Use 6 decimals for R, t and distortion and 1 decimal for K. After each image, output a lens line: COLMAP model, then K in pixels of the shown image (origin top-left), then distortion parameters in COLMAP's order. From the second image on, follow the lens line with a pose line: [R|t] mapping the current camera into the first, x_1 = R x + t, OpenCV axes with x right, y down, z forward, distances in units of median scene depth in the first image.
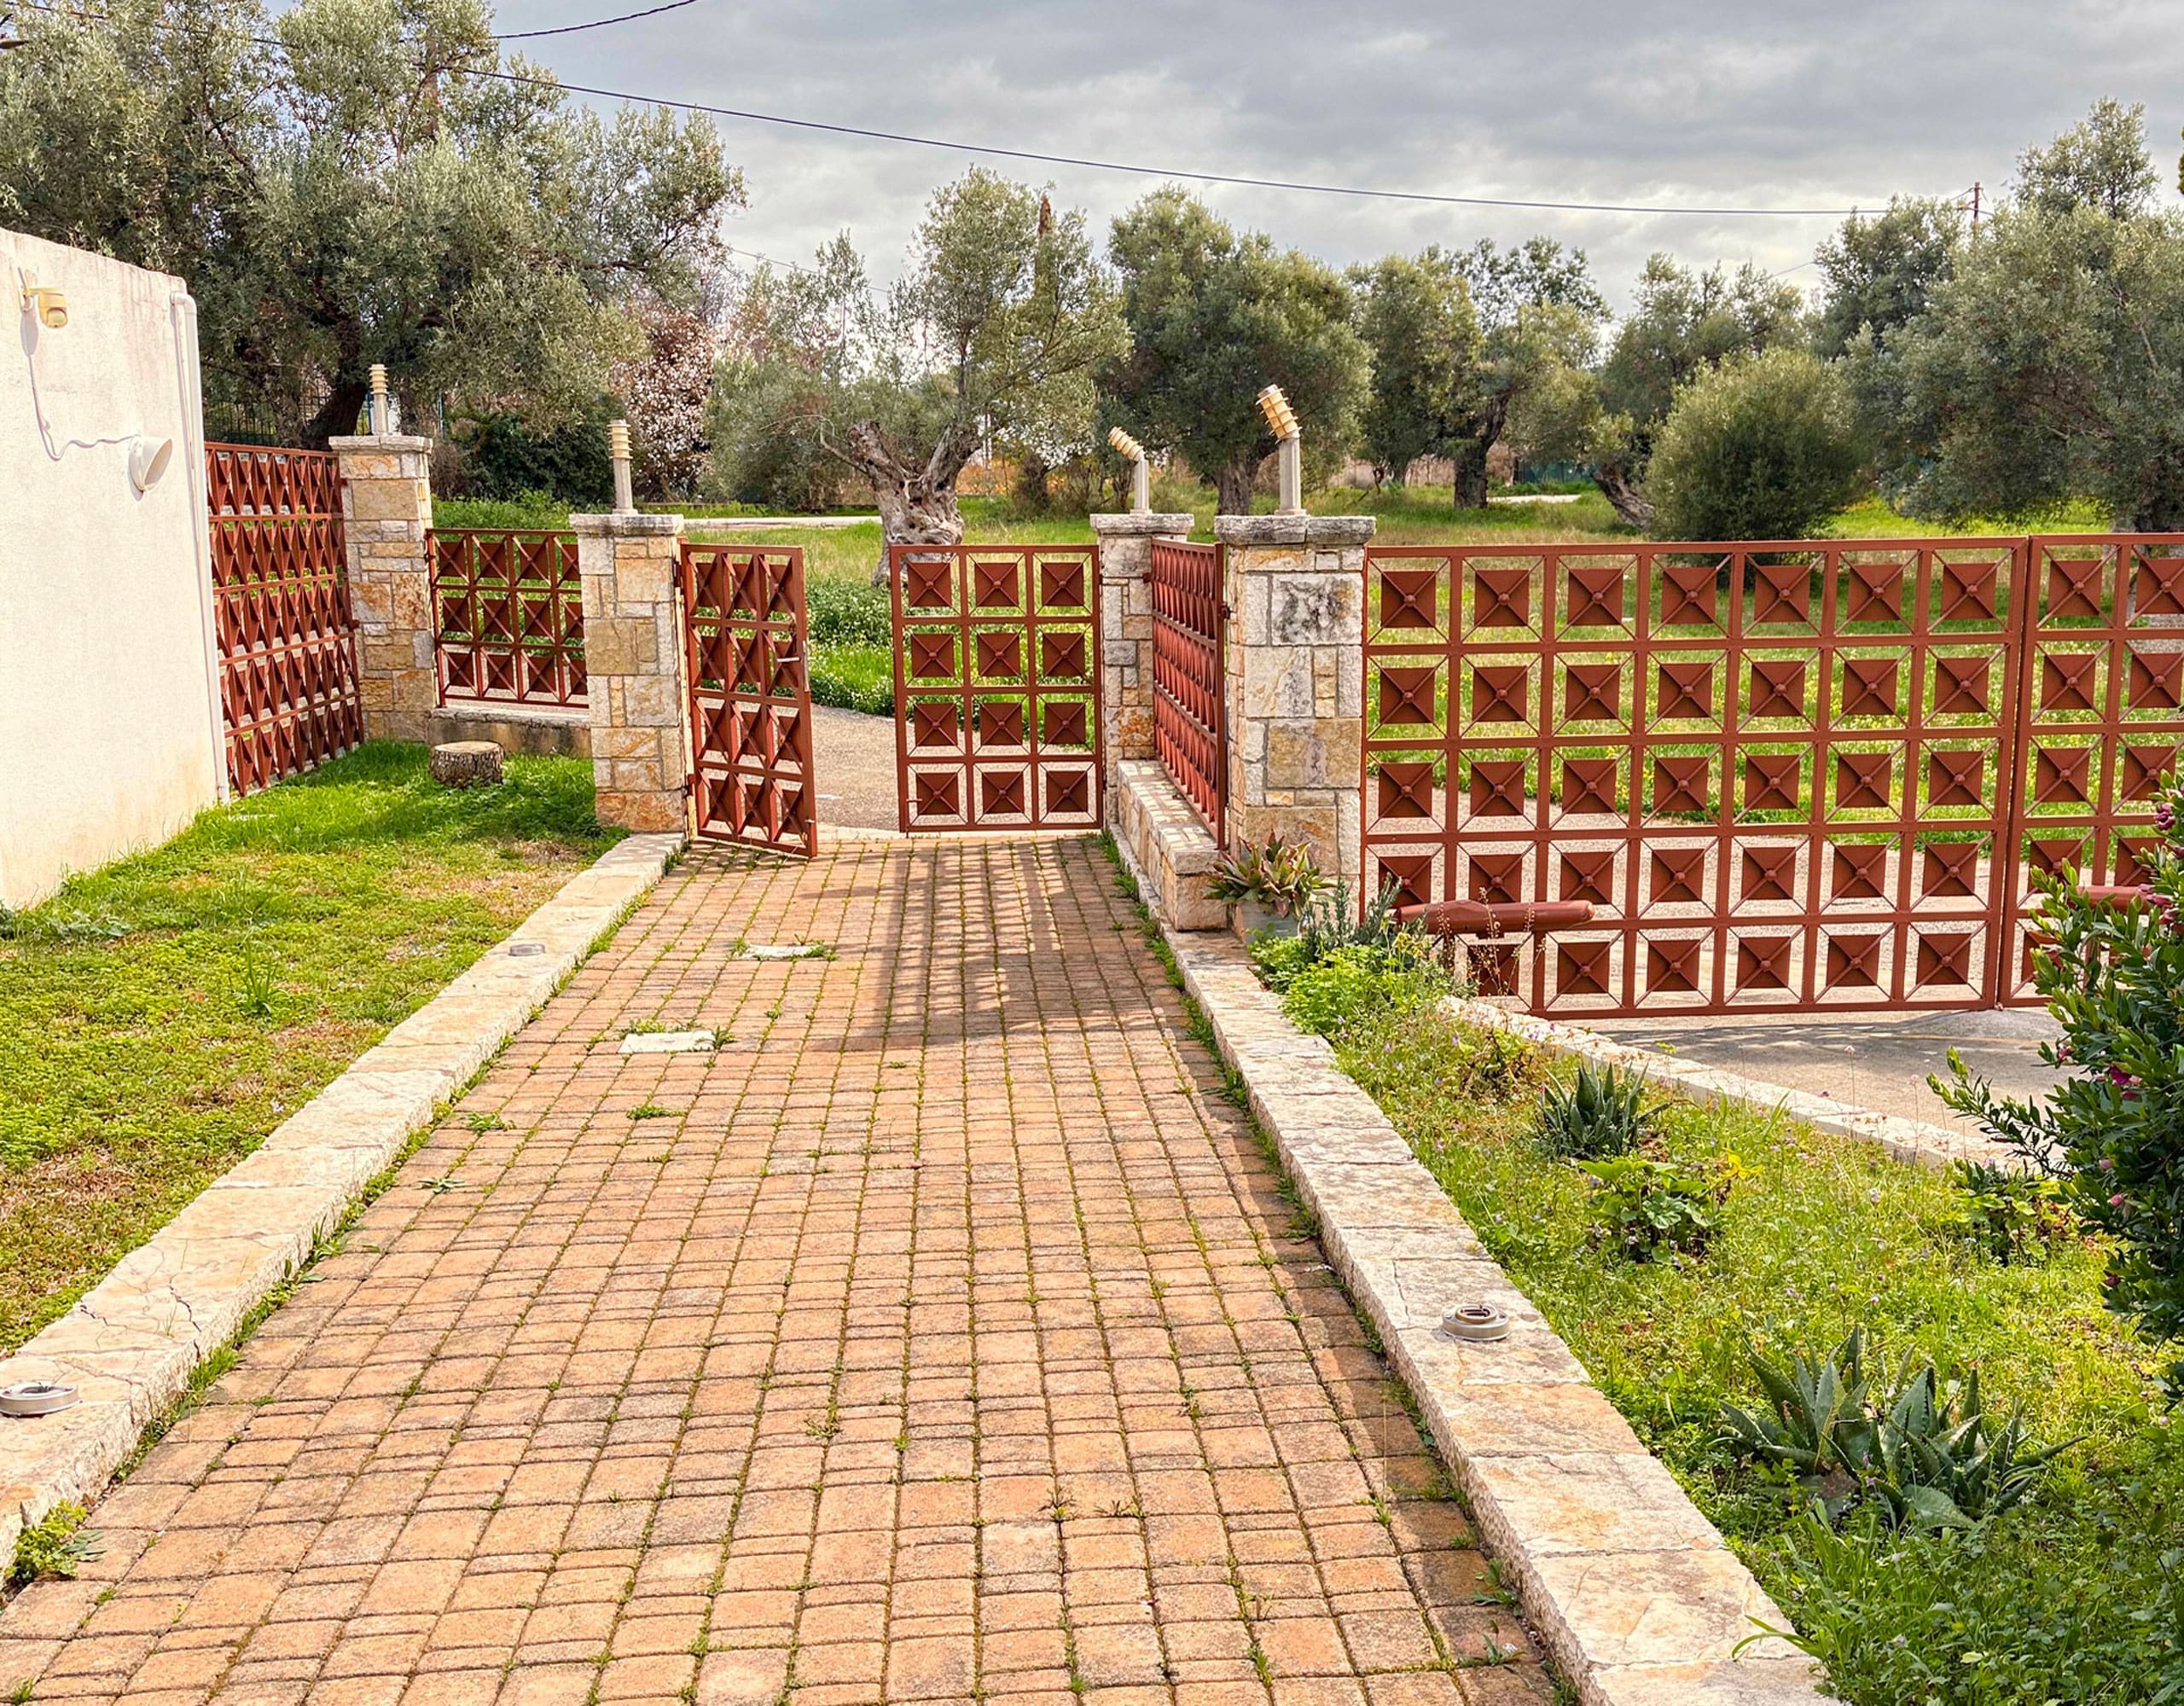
lens RADIAL K [[2062.8, 0, 1095.8], [0, 2062.8, 1017.3], [0, 0, 1]] dist [0.164754, -0.363223]
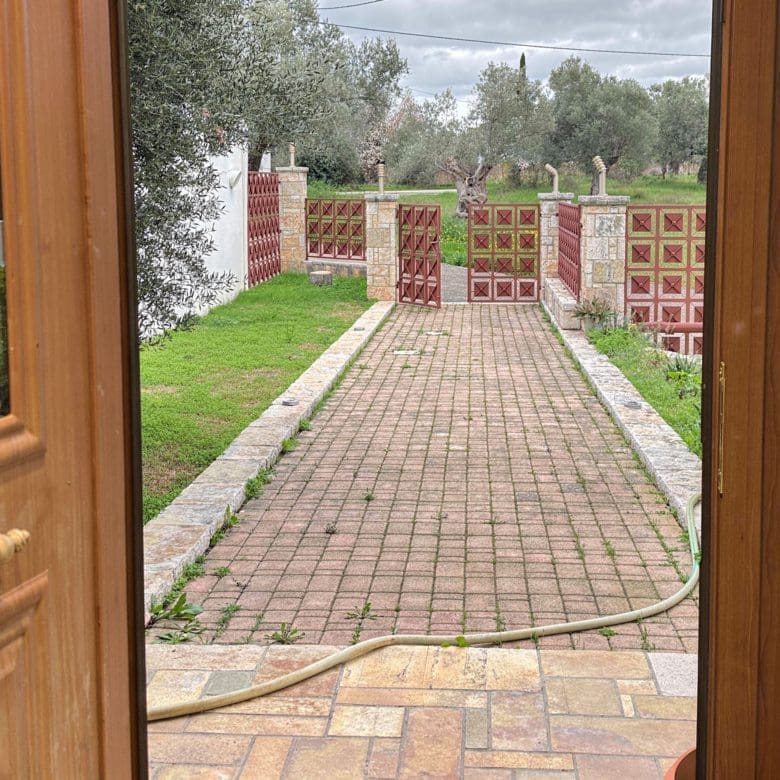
lens RADIAL K [[1173.2, 0, 390.0], [0, 1173.2, 390.0], [0, 0, 1]] dist [0.120328, 0.013447]
pose [[0.992127, 0.023416, -0.123027, 0.001496], [-0.030586, 0.997921, -0.056723, 0.134150], [0.121443, 0.060039, 0.990781, -0.651678]]
